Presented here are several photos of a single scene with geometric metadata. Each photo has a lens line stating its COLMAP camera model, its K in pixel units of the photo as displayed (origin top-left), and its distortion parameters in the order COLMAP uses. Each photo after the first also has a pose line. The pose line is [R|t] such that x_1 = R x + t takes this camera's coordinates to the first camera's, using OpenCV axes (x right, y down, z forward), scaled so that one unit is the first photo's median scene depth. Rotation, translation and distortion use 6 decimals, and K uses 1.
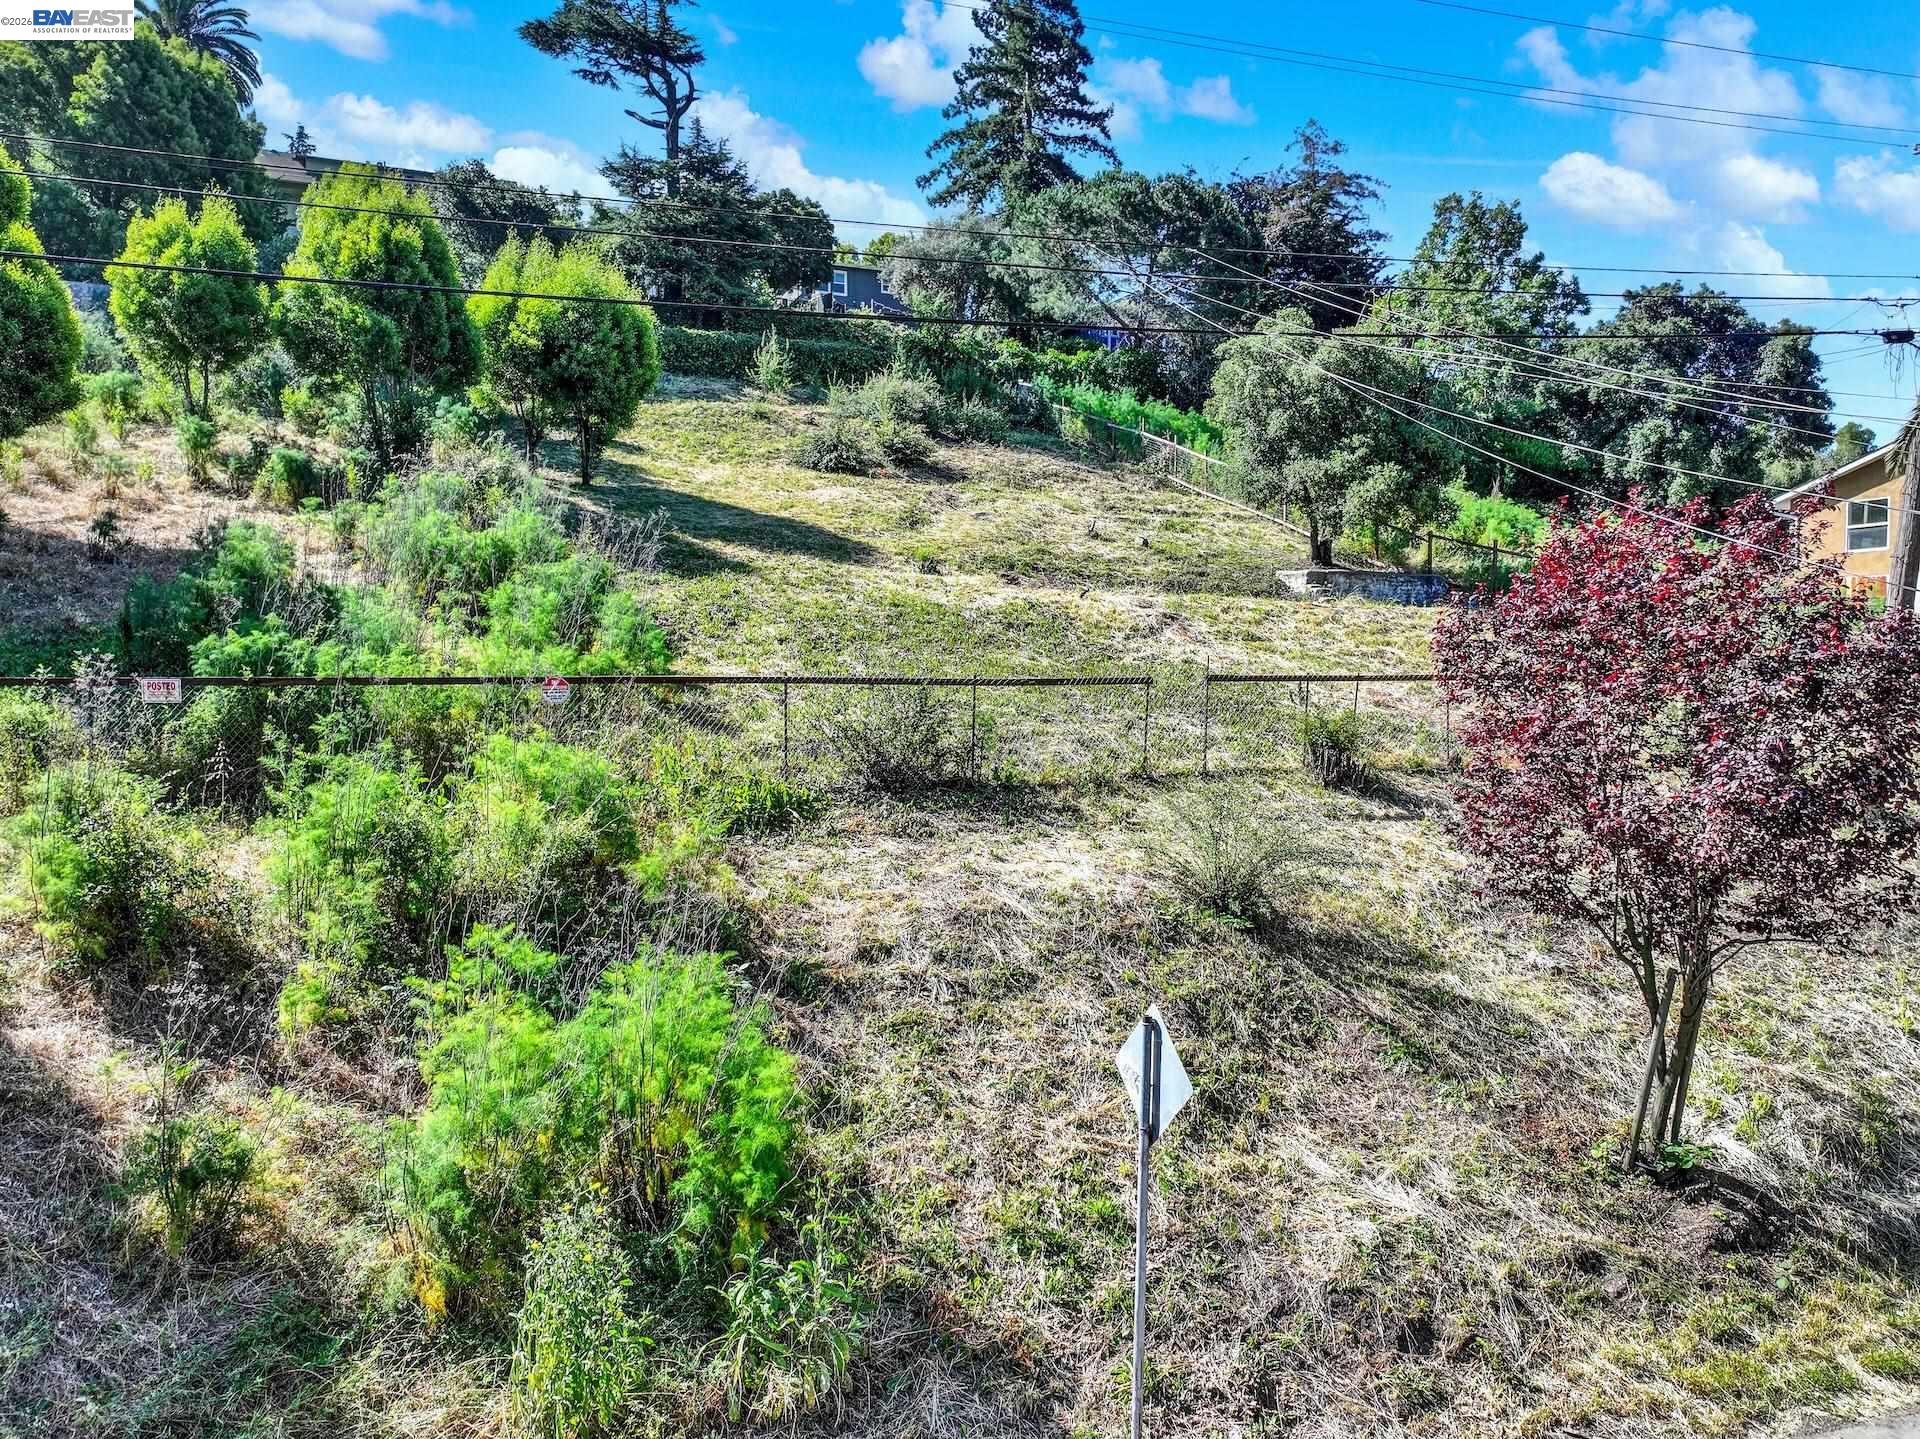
lens RADIAL K [[1347.8, 0, 967.1], [0, 1347.8, 723.3], [0, 0, 1]] dist [-0.006374, 0.019708]
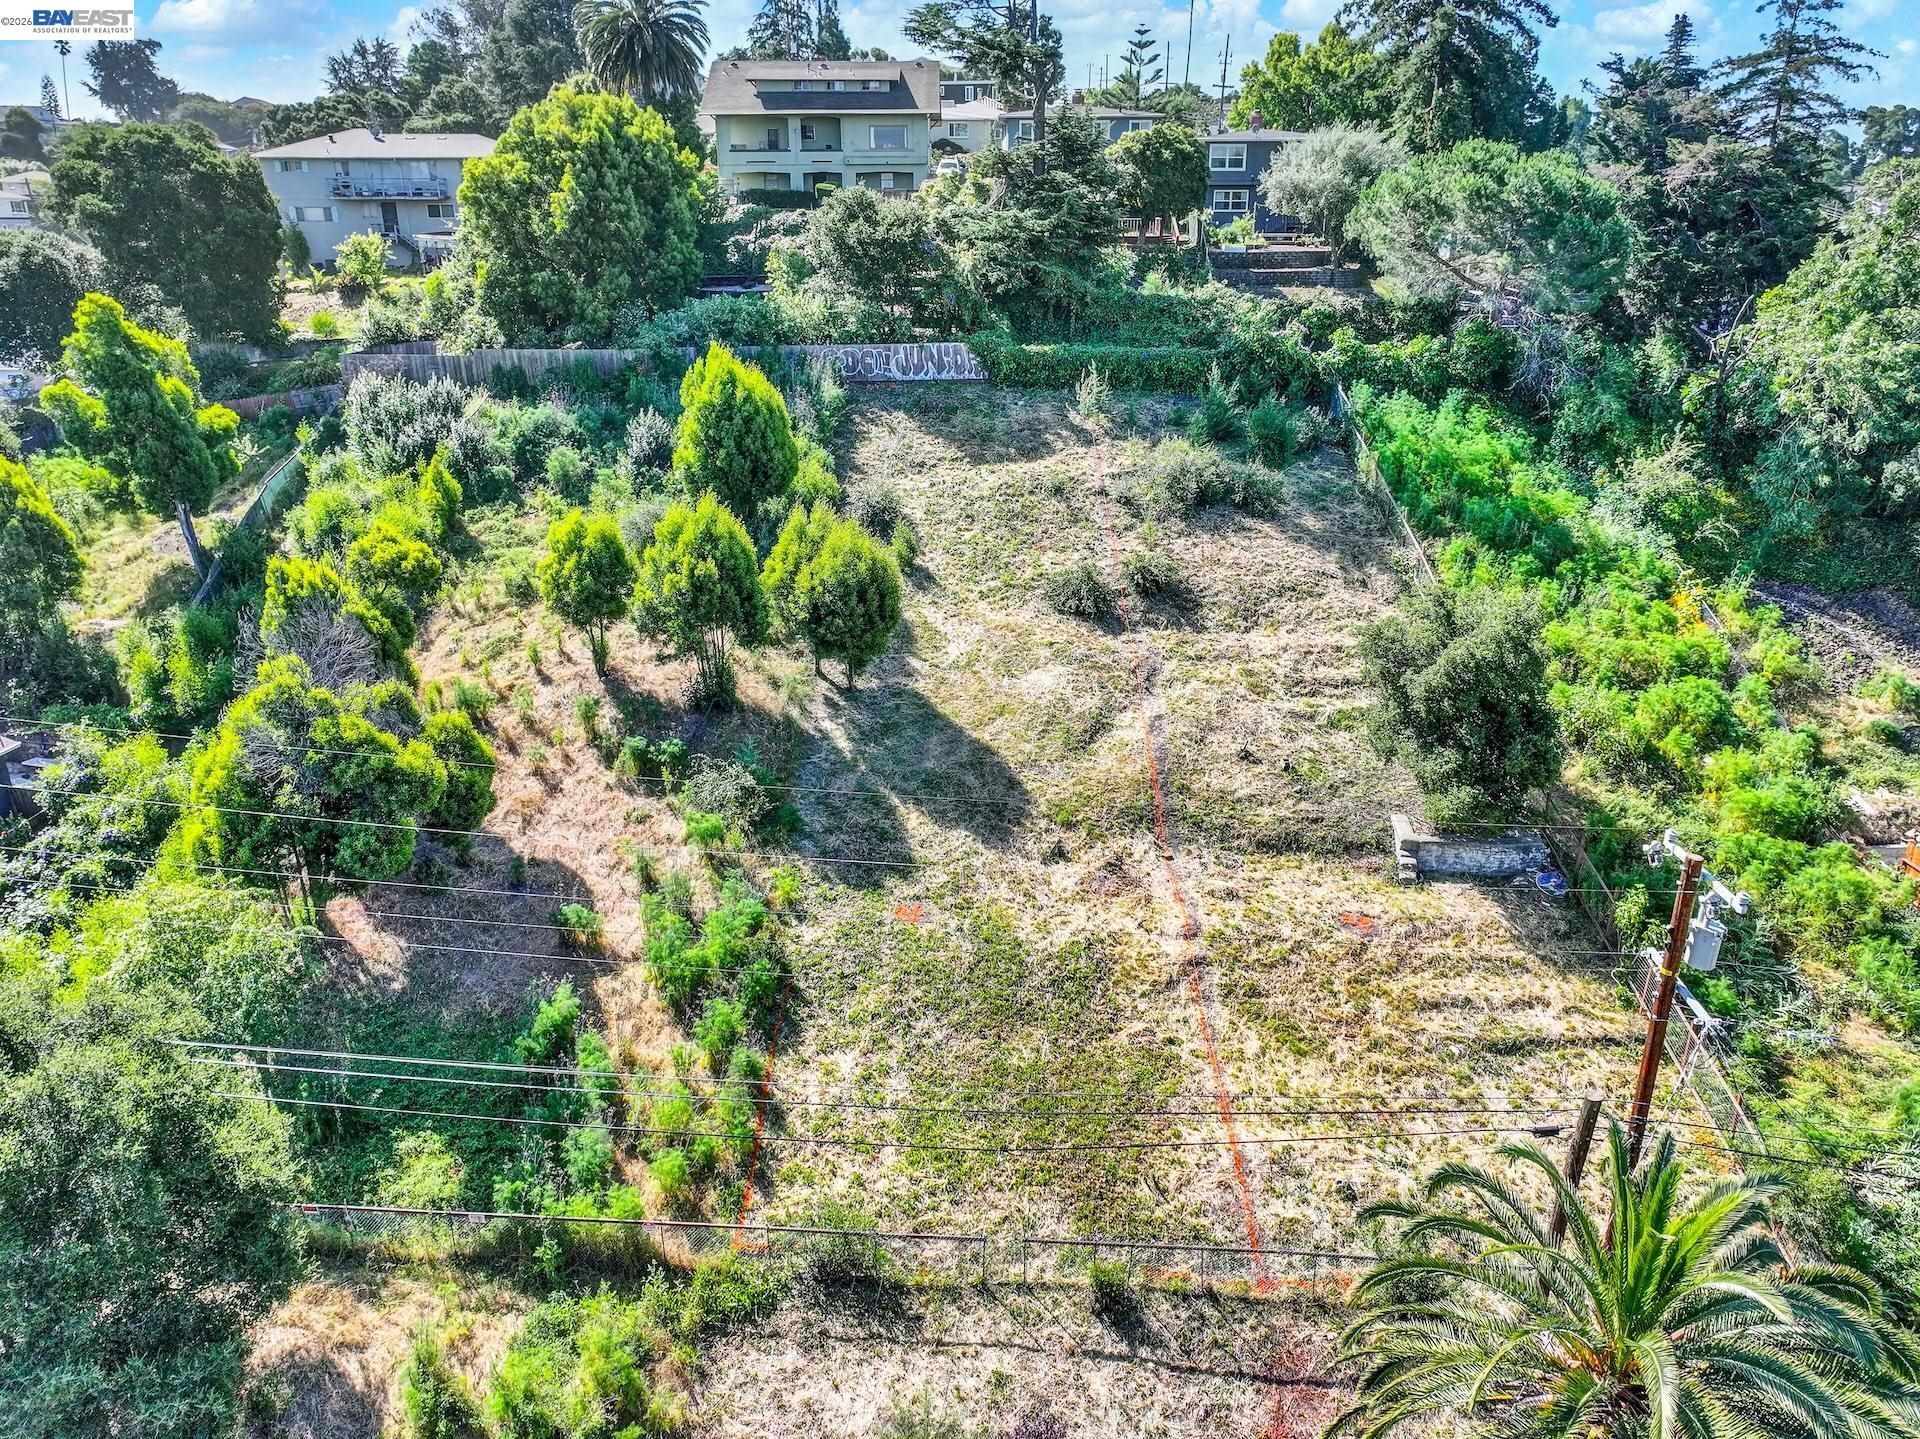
lens RADIAL K [[1347.8, 0, 965.1], [0, 1347.8, 708.8], [0, 0, 1]] dist [-0.006374, 0.019708]
pose [[0.924602, 0.128688, -0.358538, 0.209713], [-0.016540, 0.953884, 0.299720, -0.387838], [0.380575, -0.271192, 0.884092, -0.102169]]
